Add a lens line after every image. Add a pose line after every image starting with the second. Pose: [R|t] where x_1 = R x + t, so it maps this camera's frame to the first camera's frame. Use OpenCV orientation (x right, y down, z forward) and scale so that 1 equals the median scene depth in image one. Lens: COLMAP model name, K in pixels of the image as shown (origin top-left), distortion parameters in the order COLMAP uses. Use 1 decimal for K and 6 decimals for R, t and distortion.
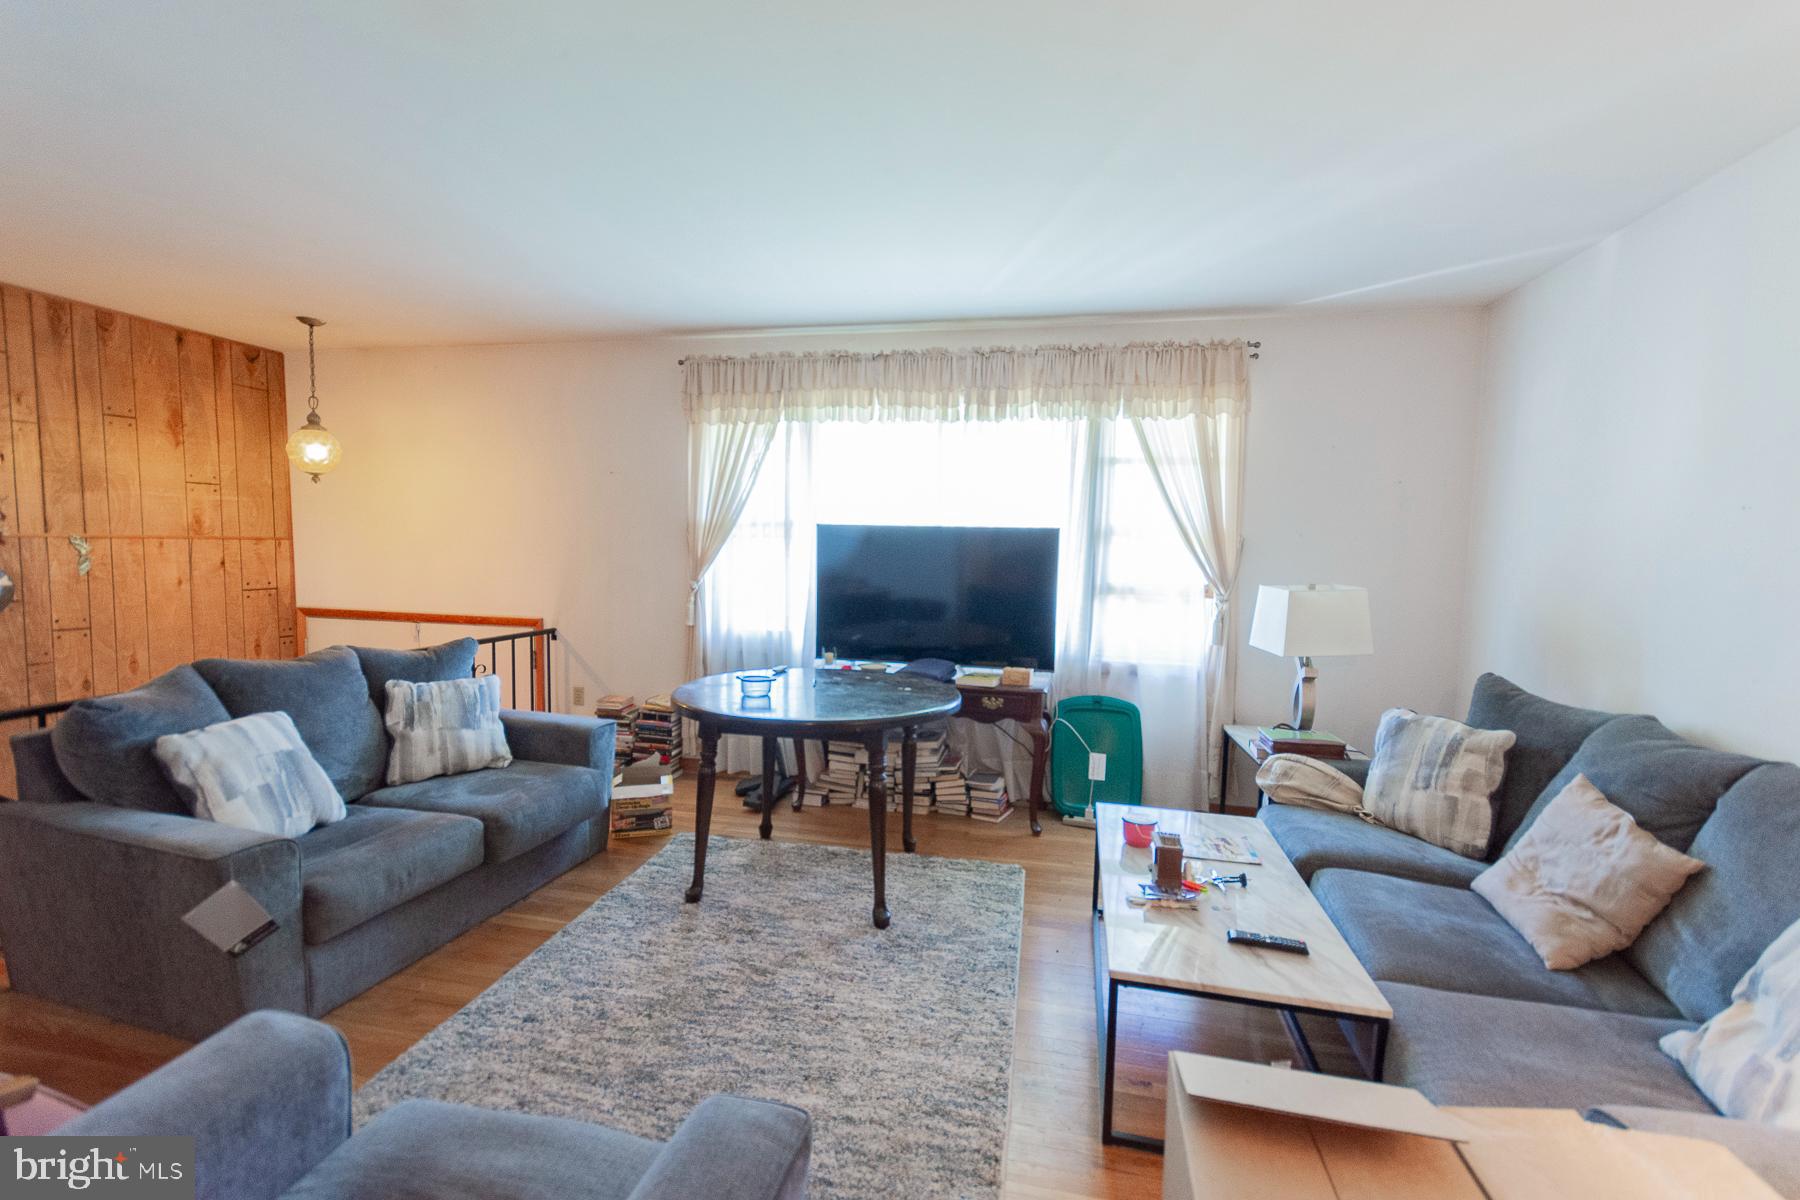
lens RADIAL K [[803.2, 0, 896.1], [0, 803.2, 609.4], [0, 0, 1]] dist [0.011440, -0.003210]
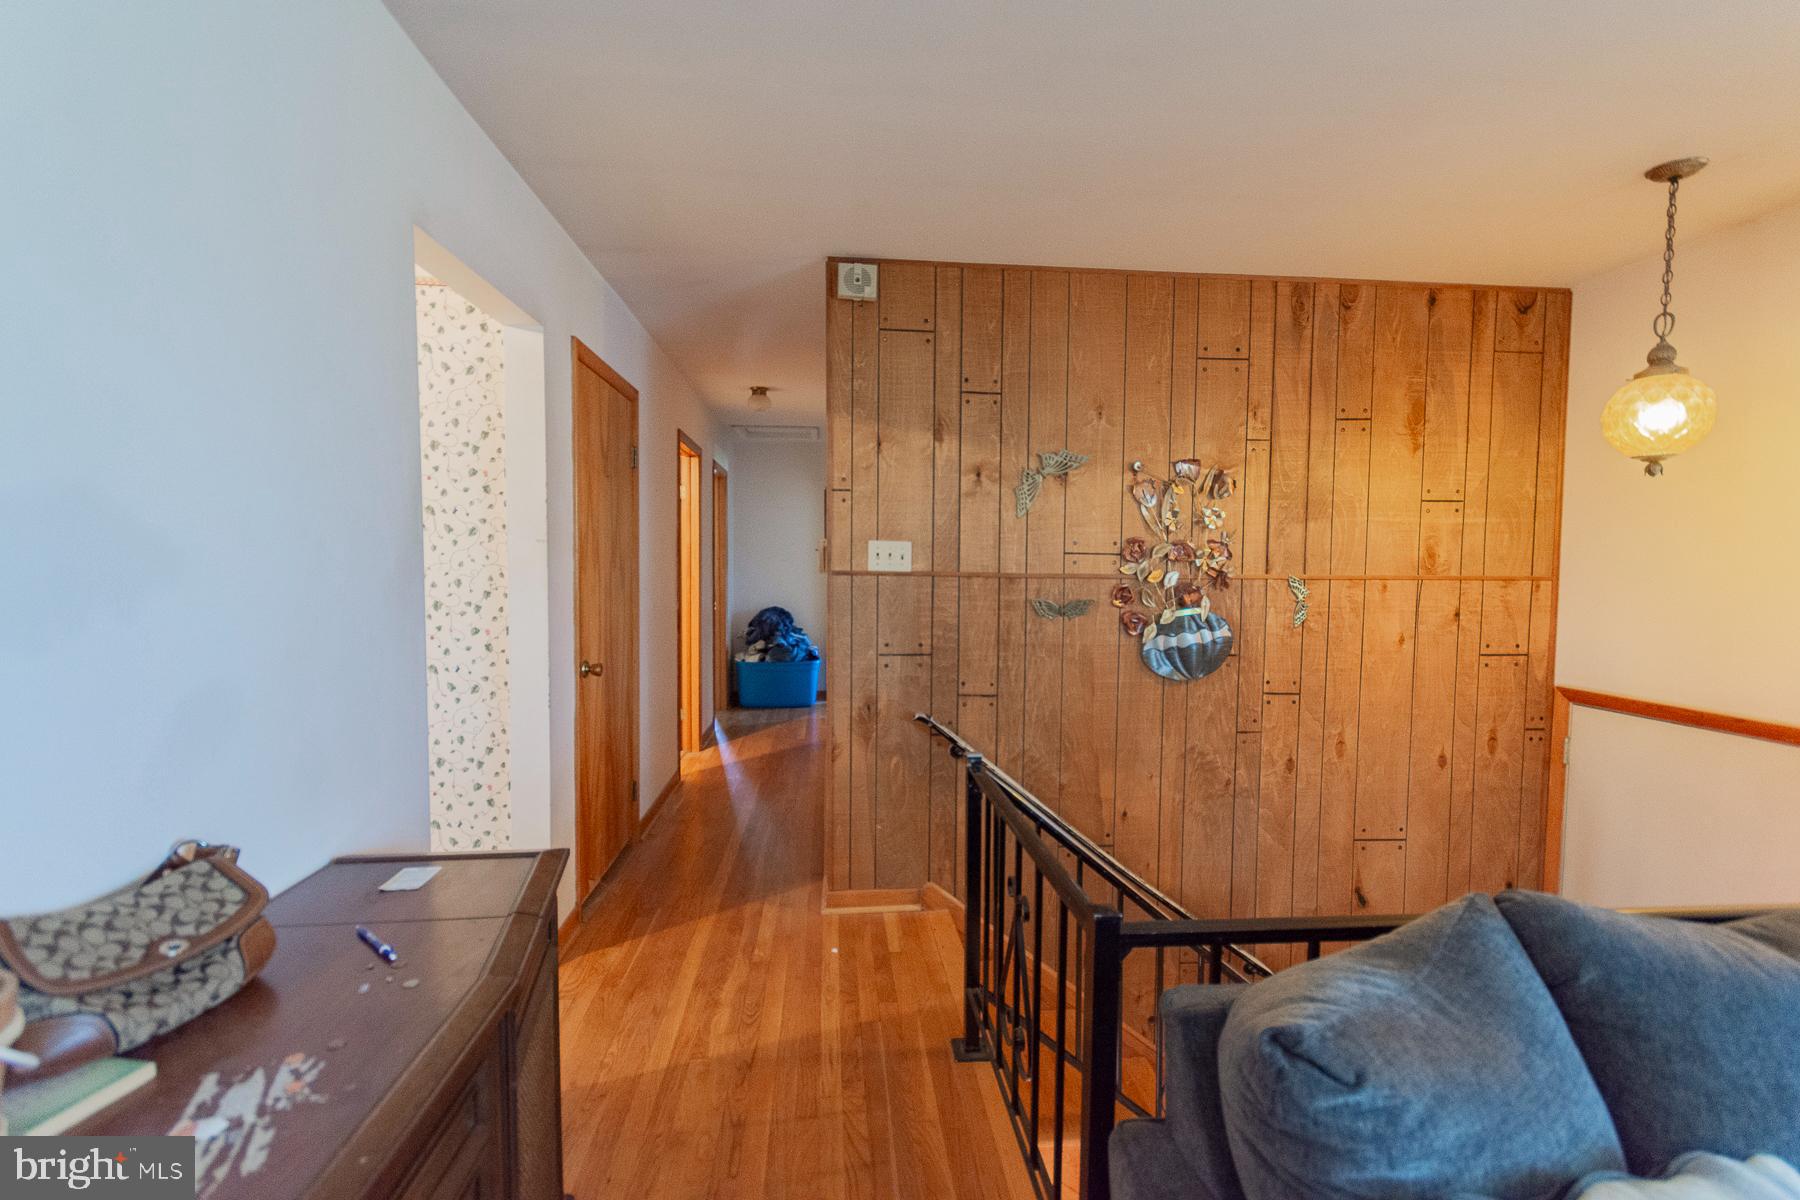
lens RADIAL K [[803.2, 0, 906.1], [0, 803.2, 609.7], [0, 0, 1]] dist [0.011440, -0.003210]
pose [[0.326169, 0.034262, -0.944691, -0.370367], [-0.076649, 0.997011, 0.009695, -0.035572], [0.942199, 0.069247, 0.327820, 0.364634]]
